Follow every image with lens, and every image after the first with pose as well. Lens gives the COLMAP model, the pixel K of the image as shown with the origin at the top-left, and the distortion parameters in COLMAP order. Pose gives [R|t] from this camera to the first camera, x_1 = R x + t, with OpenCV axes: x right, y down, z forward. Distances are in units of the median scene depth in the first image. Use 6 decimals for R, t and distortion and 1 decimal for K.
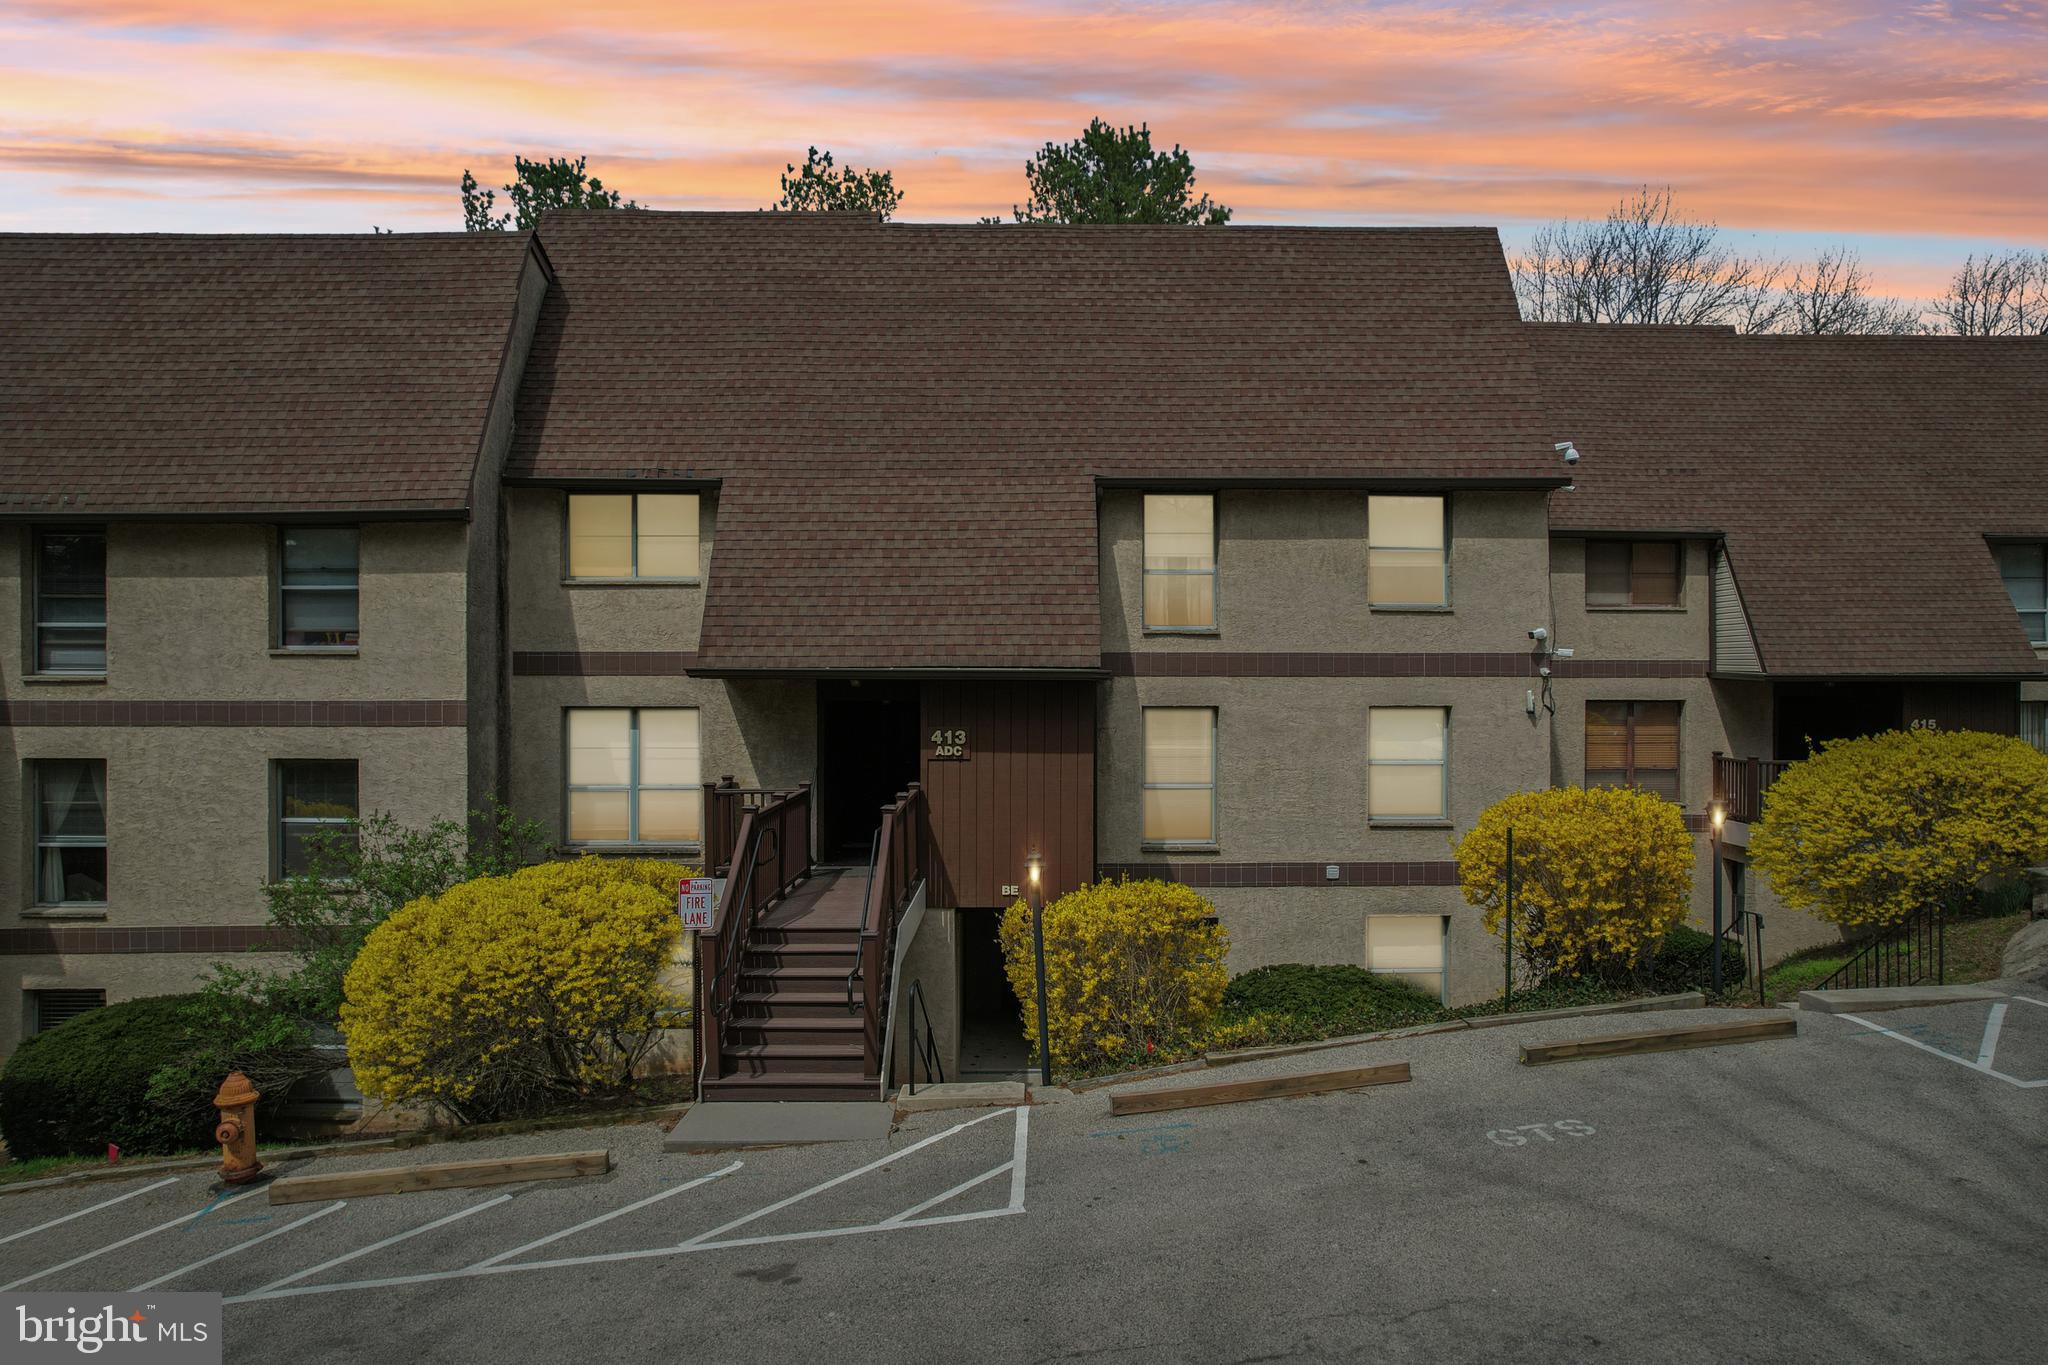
lens RADIAL K [[1304.0, 0, 1018.0], [0, 1304.0, 683.3], [0, 0, 1]] dist [-0.074483, 0.064375]
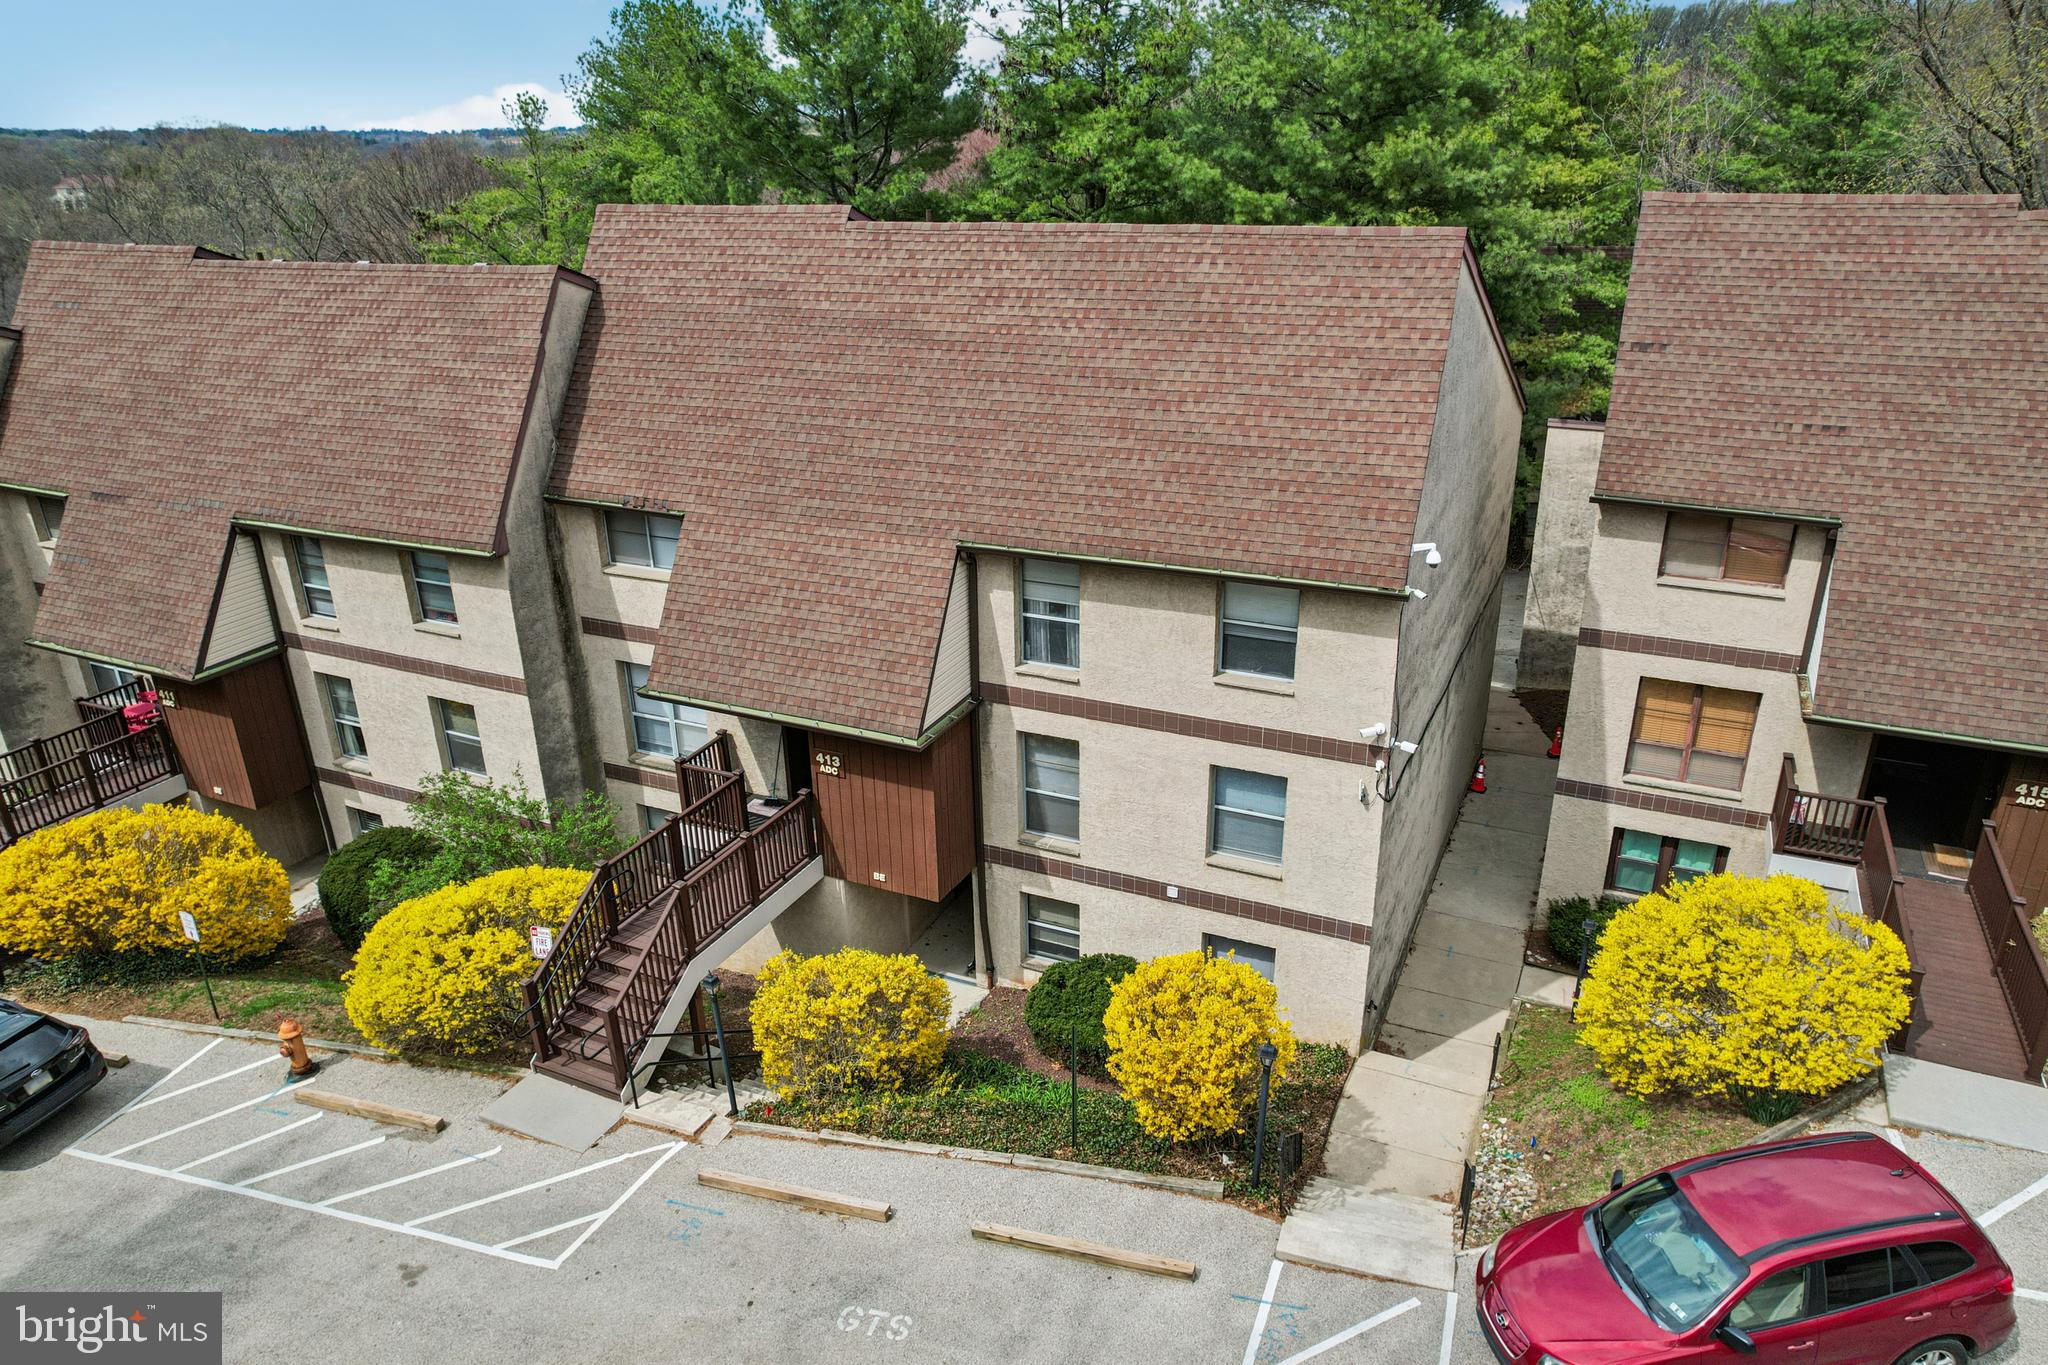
lens RADIAL K [[1310.0, 0, 1031.6], [0, 1310.0, 670.4], [0, 0, 1]] dist [-0.074422, 0.067028]
pose [[0.906329, 0.144214, -0.397202, 0.559908], [0.015888, 0.927669, 0.373066, -0.462251], [0.422274, -0.344432, 0.838482, 0.068568]]
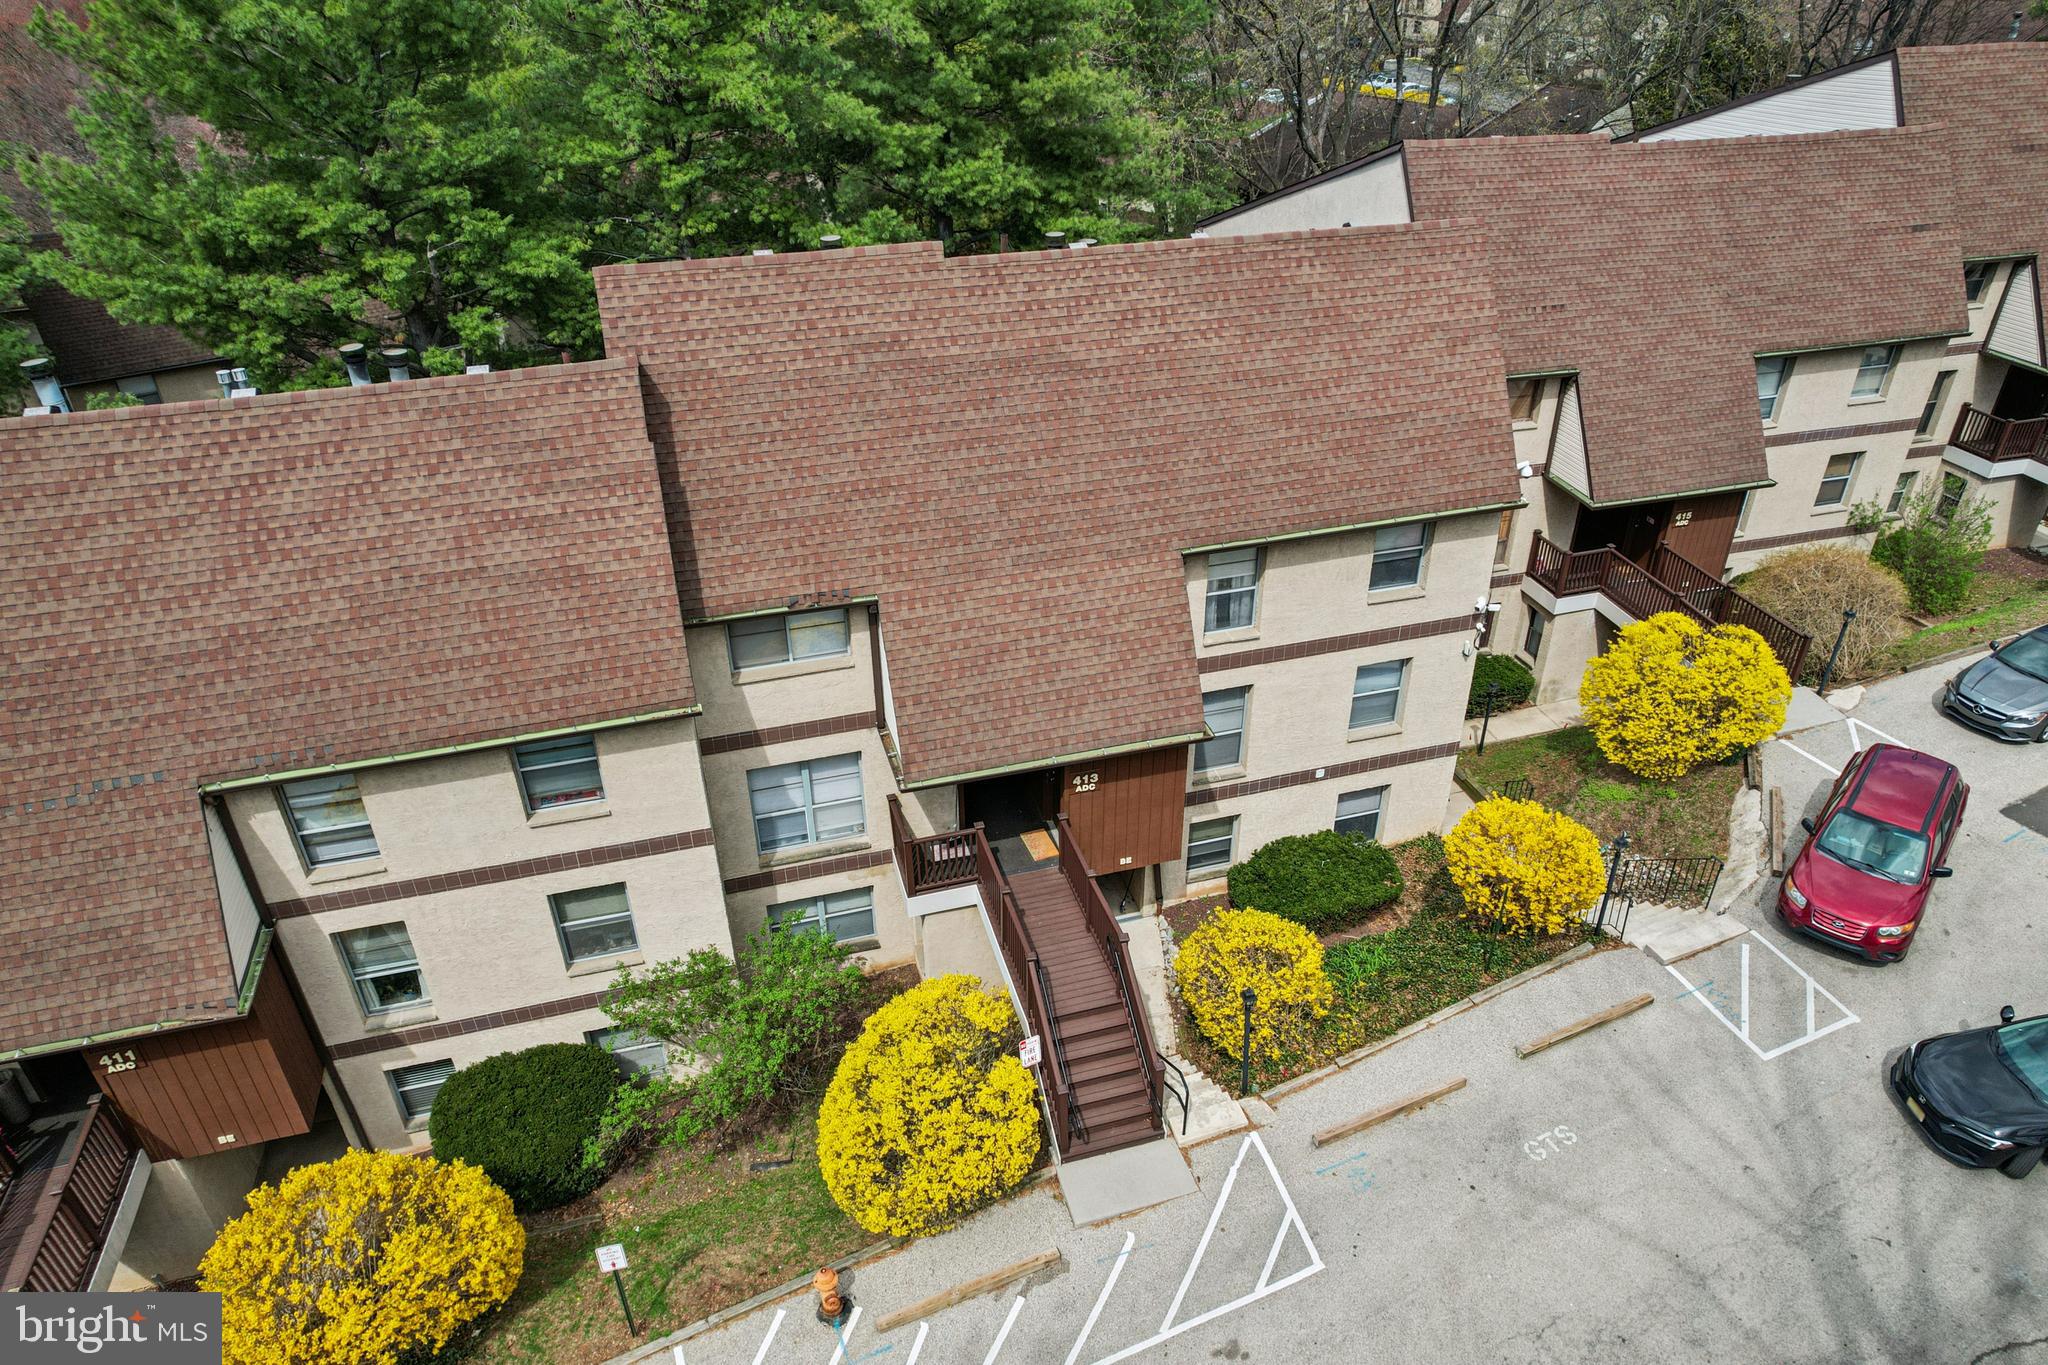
lens RADIAL K [[1294.5, 0, 1015.3], [0, 1294.5, 678.5], [0, 0, 1]] dist [-0.055624, 0.020717]
pose [[0.963982, -0.150579, 0.219238, -0.365817], [0.016100, 0.855825, 0.517015, -0.672209], [-0.265482, -0.494863, 0.827424, -0.008372]]
